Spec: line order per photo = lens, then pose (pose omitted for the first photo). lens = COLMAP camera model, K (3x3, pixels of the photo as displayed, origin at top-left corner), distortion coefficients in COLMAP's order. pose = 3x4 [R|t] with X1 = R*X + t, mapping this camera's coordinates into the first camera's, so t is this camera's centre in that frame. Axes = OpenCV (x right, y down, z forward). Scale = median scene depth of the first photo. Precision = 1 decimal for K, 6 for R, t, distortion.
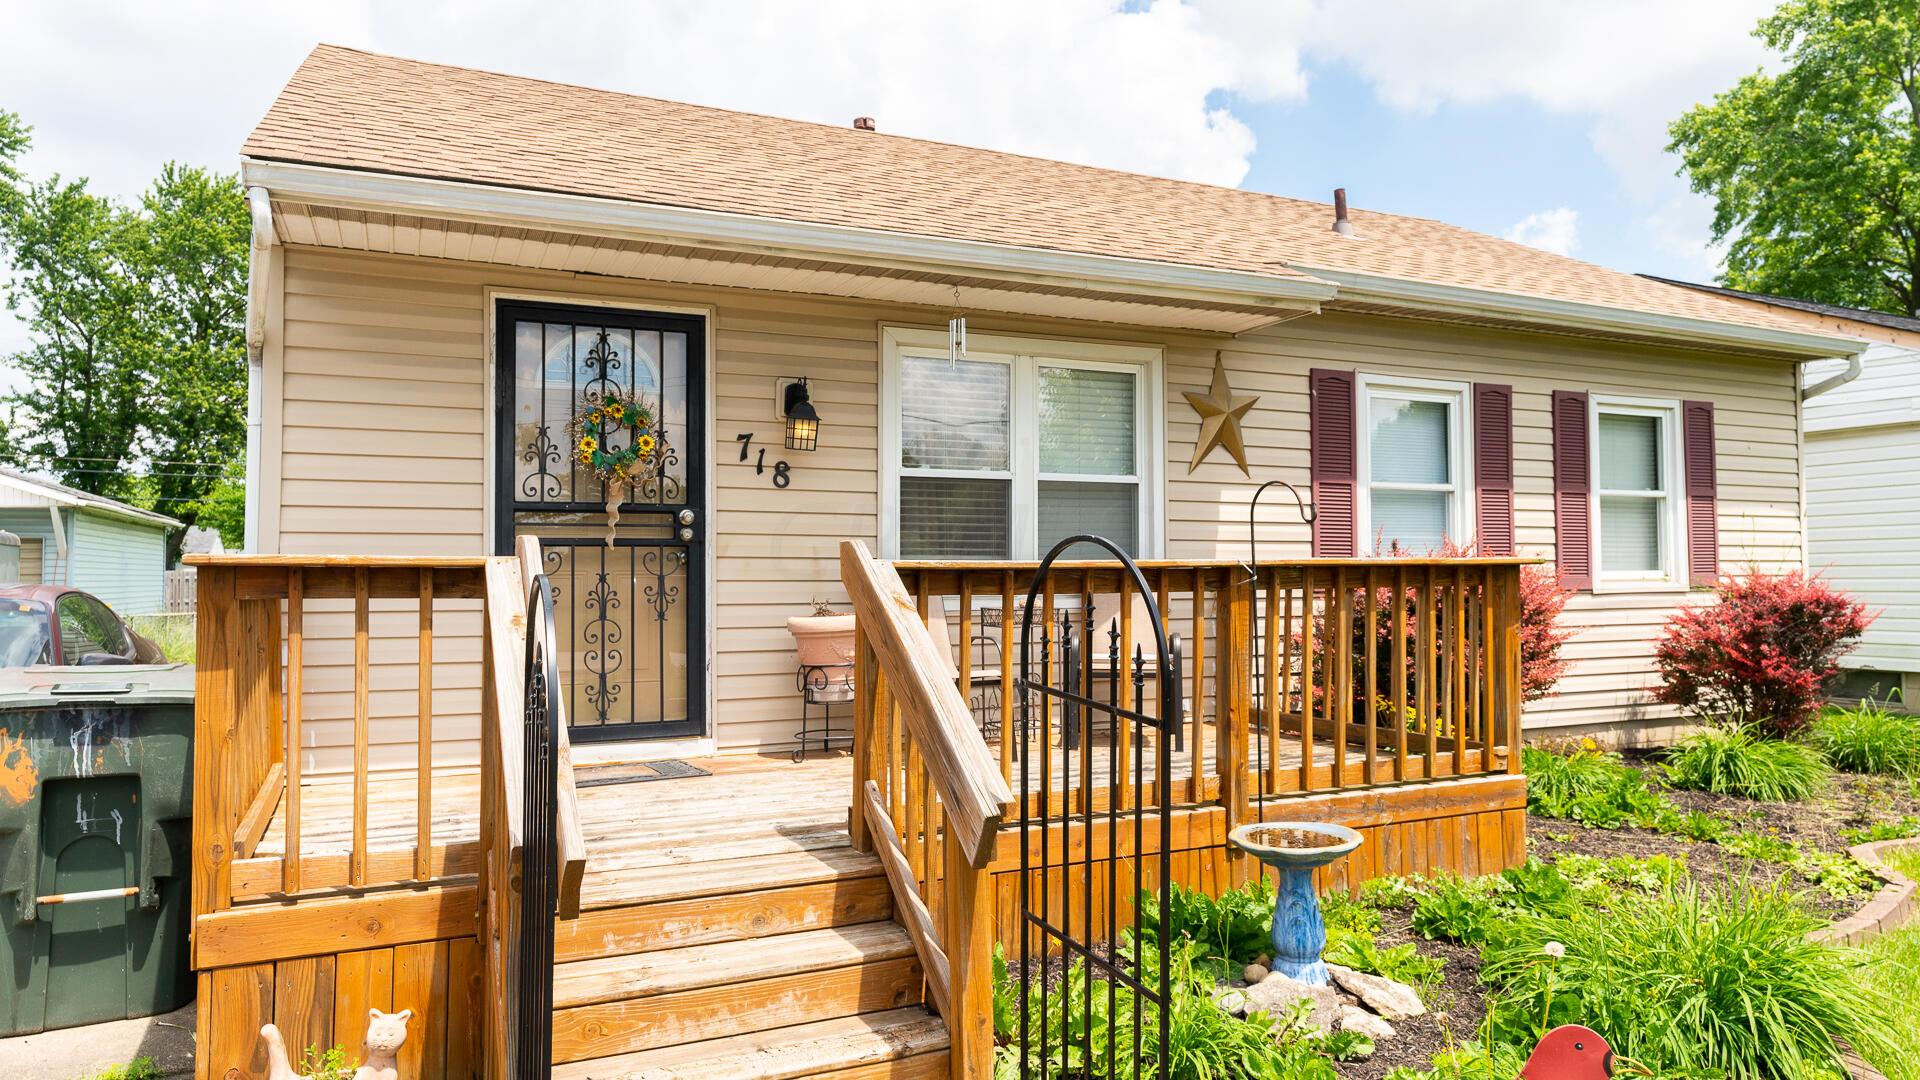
lens RADIAL K [[1187.8, 0, 960.0], [0, 1187.8, 540.0], [0, 0, 1]] dist [0.003834, 0.002757]
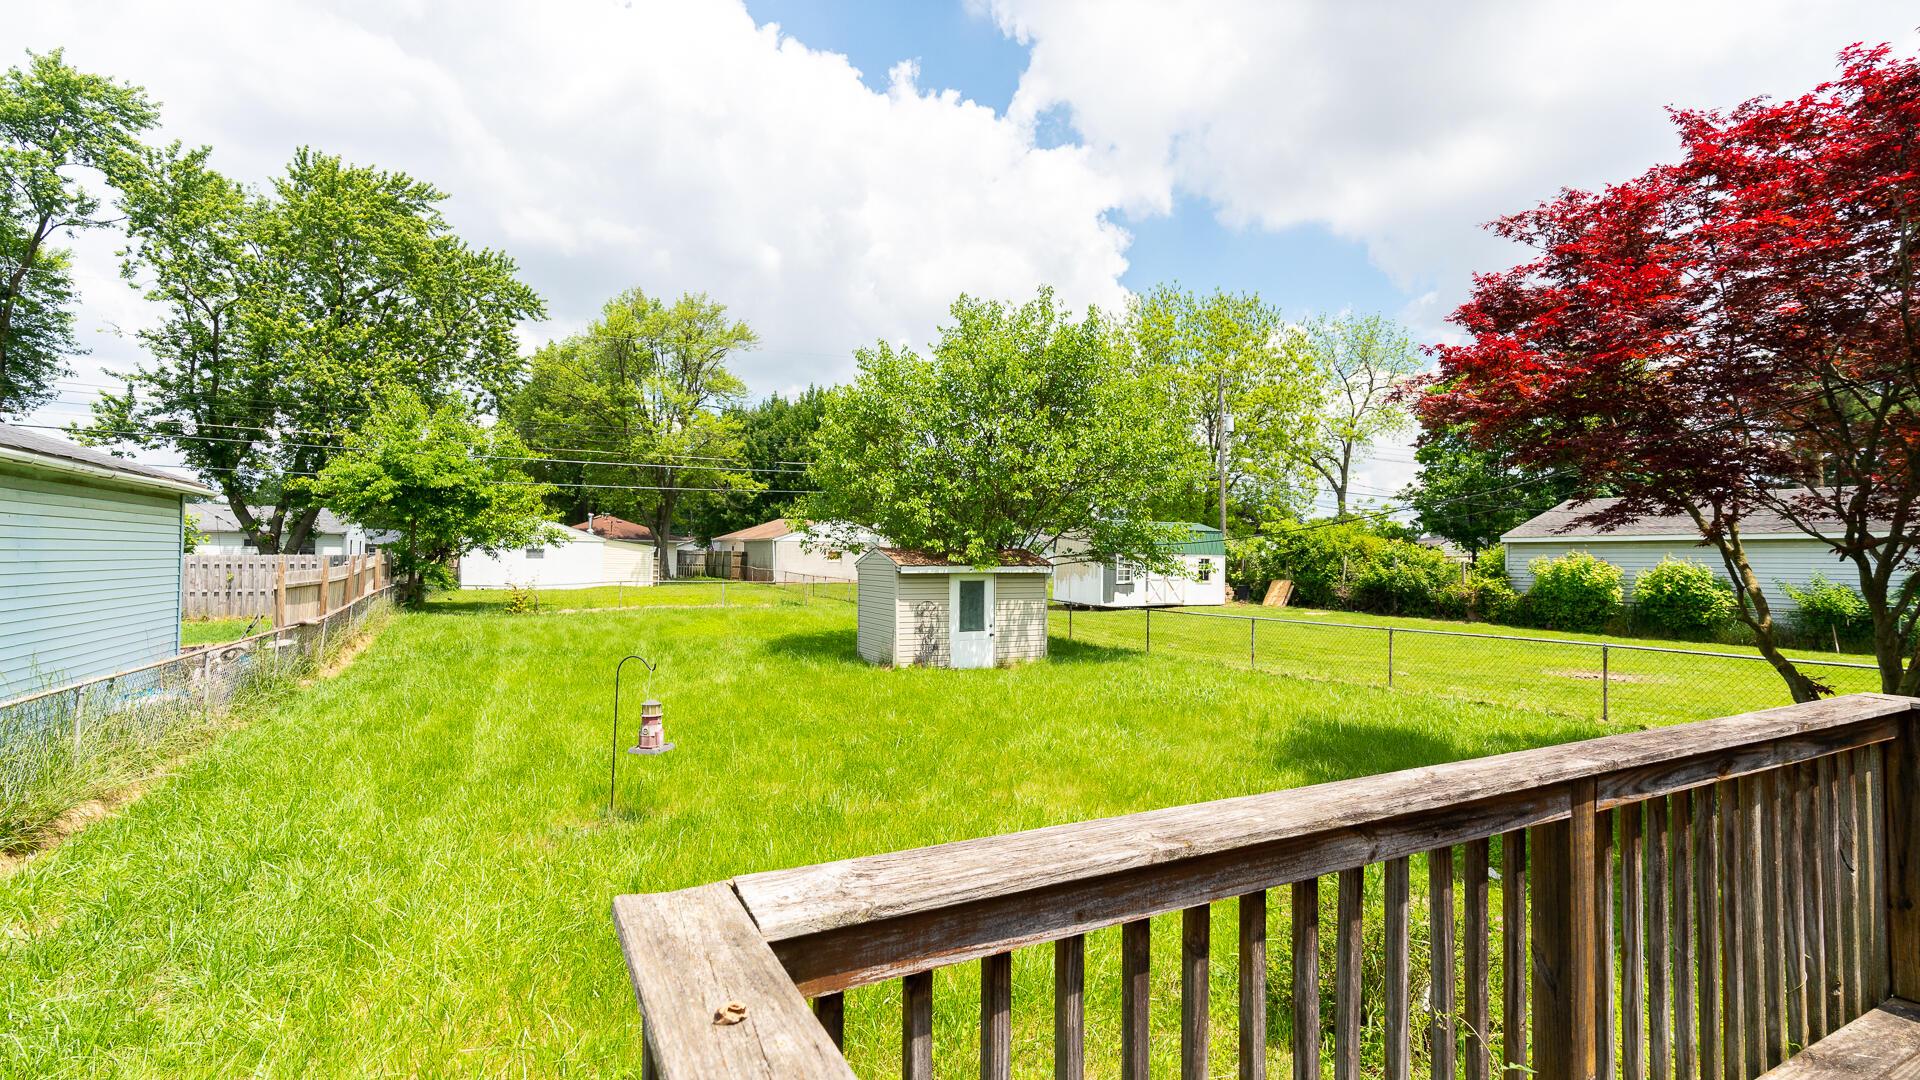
lens RADIAL K [[864.9, 0, 960.0], [0, 864.9, 540.0], [0, 0, 1]] dist [-0.018567, 0.010232]
pose [[0.998950, 0.016939, 0.042564, -0.107965], [-0.017528, 0.999755, 0.013512, -0.002463], [-0.042325, -0.014244, 0.999002, 0.200234]]
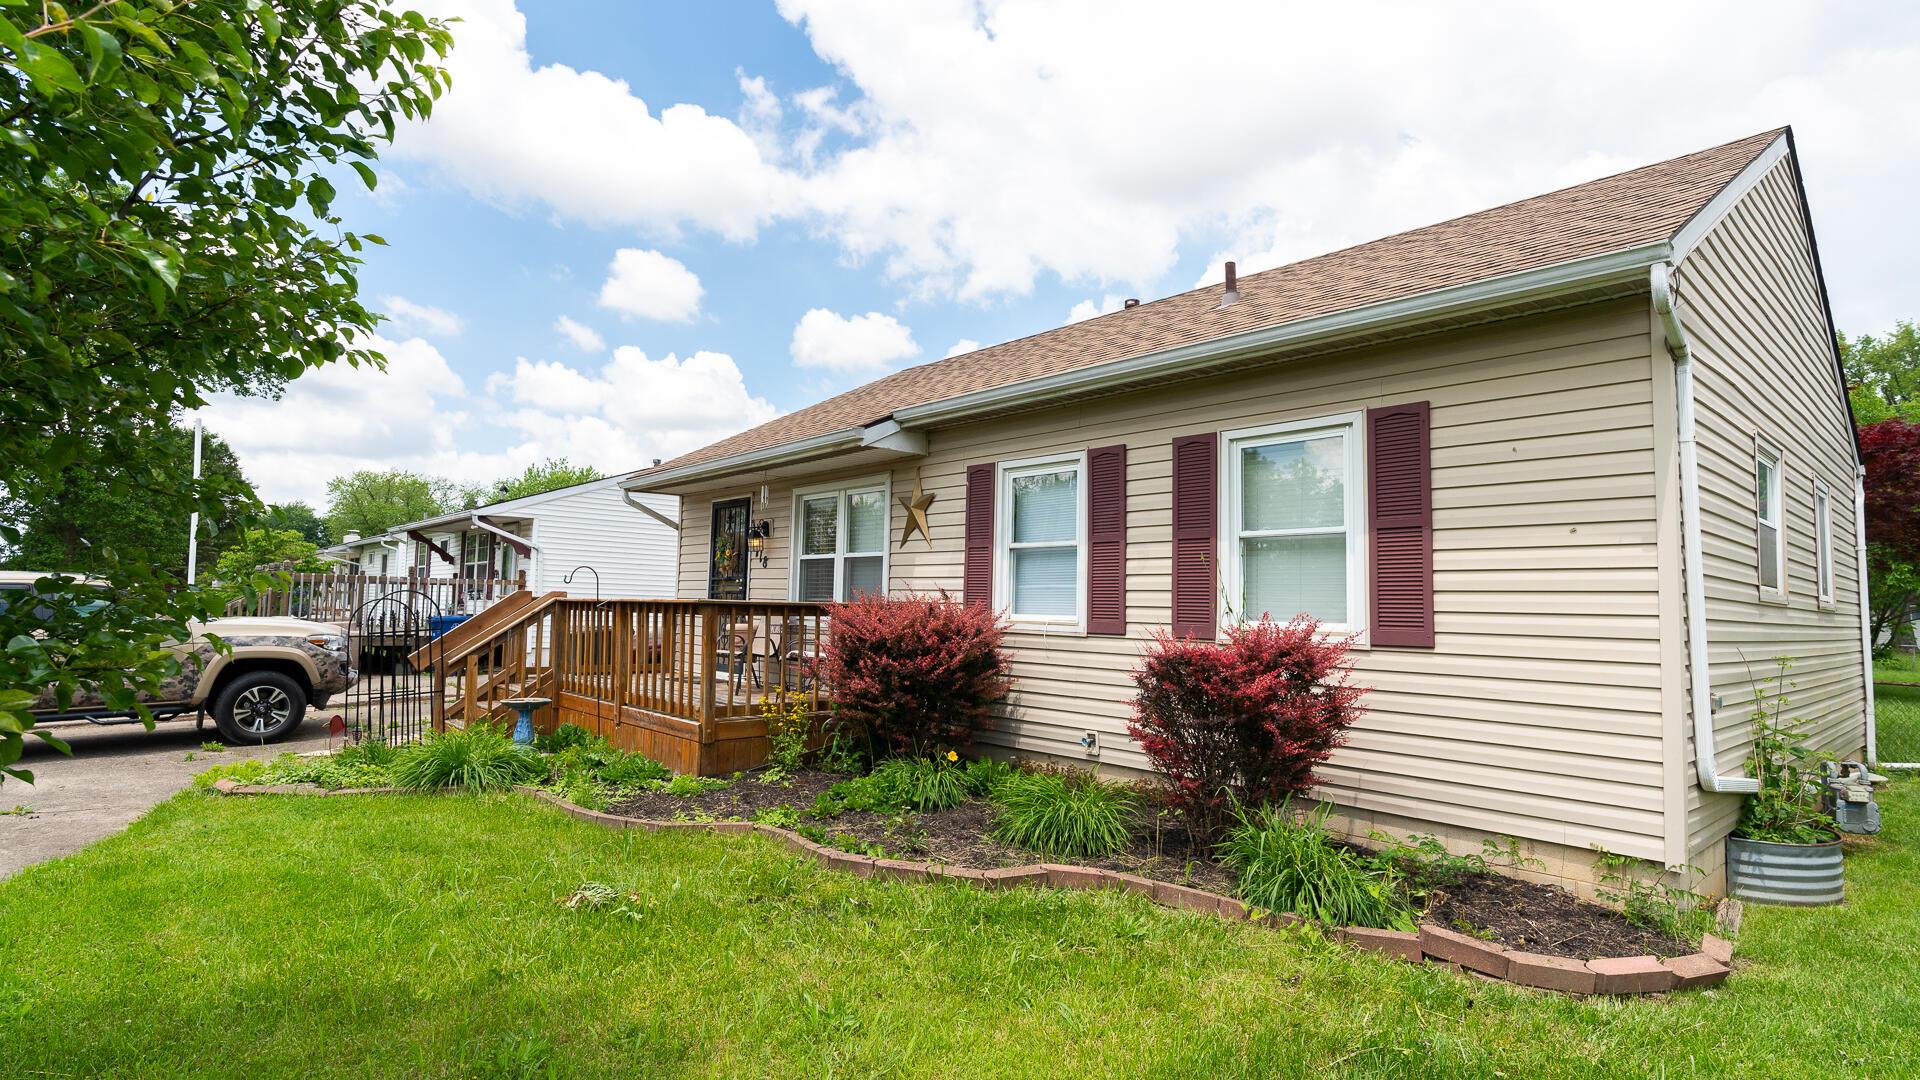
lens RADIAL K [[980.2, 0, 960.0], [0, 980.2, 540.0], [0, 0, 1]] dist [0.003850, 0.000144]
pose [[0.287456, -0.057186, -0.956085, 1.841603], [-0.000466, 0.998208, -0.059846, 0.014510], [0.957794, 0.017648, 0.286914, 0.880761]]
